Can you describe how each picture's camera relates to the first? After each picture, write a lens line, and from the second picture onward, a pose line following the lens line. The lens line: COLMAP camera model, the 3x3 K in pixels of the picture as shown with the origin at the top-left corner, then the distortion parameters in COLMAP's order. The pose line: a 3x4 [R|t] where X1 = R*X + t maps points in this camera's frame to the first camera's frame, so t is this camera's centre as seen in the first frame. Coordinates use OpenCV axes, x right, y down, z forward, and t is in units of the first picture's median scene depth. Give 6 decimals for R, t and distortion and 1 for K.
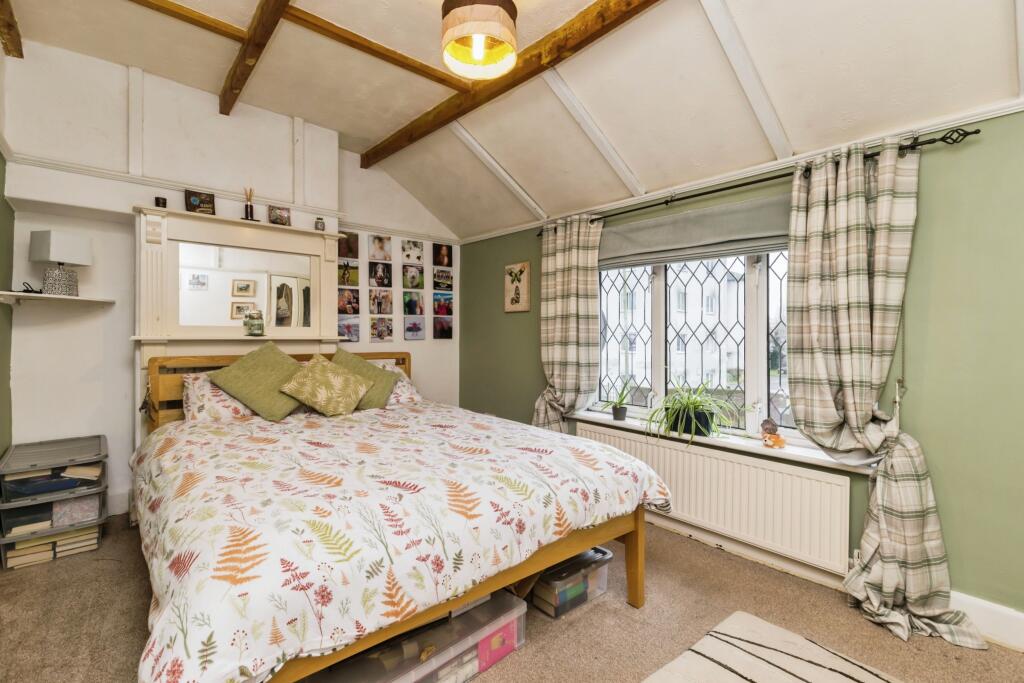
lens RADIAL K [[466.5, 0, 513.0], [0, 466.5, 325.2], [0, 0, 1]] dist [0.011923, 0.000253]
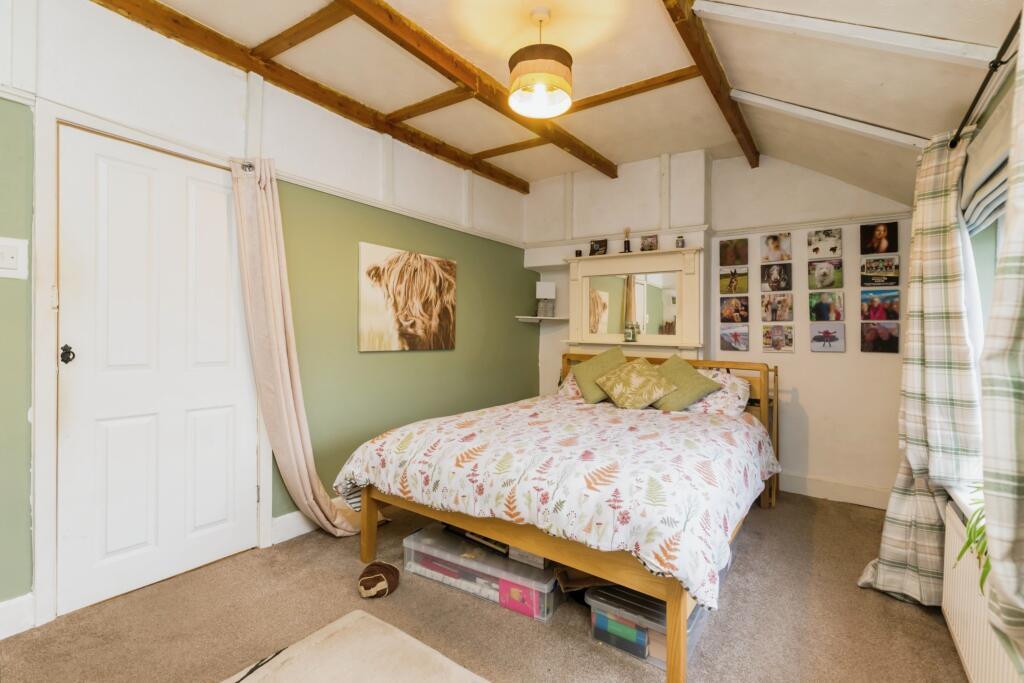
lens RADIAL K [[466.5, 0, 512.7], [0, 466.5, 338.0], [0, 0, 1]] dist [0.011923, 0.000253]
pose [[0.244847, 0.004085, -0.969553, 0.479603], [-0.005285, 0.999982, 0.002878, 0.008212], [0.969547, 0.004419, 0.244864, 0.298750]]
